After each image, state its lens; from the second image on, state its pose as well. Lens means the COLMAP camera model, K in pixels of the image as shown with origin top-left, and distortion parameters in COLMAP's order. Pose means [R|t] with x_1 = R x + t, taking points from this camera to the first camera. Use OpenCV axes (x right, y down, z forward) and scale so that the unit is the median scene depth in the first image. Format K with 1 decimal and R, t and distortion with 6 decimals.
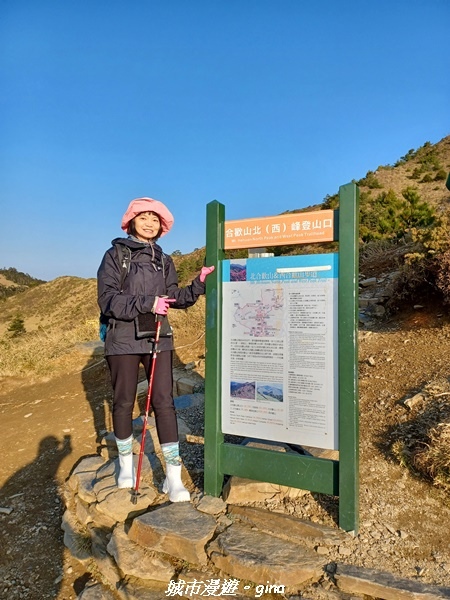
lens RADIAL K [[436.1, 0, 223.1], [0, 436.1, 296.4], [0, 0, 1]] dist [0.053139, -0.001143]
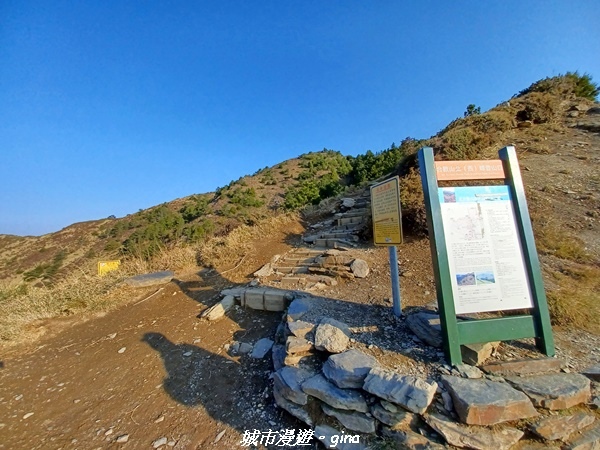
lens RADIAL K [[238.9, 0, 296.8], [0, 238.9, 222.3], [0, 0, 1]] dist [-0.003995, -0.000559]
pose [[0.848334, 0.007608, 0.529407, -0.809327], [0.037883, 0.996462, -0.075024, 0.068850], [-0.528105, 0.083700, 0.845044, 0.623588]]
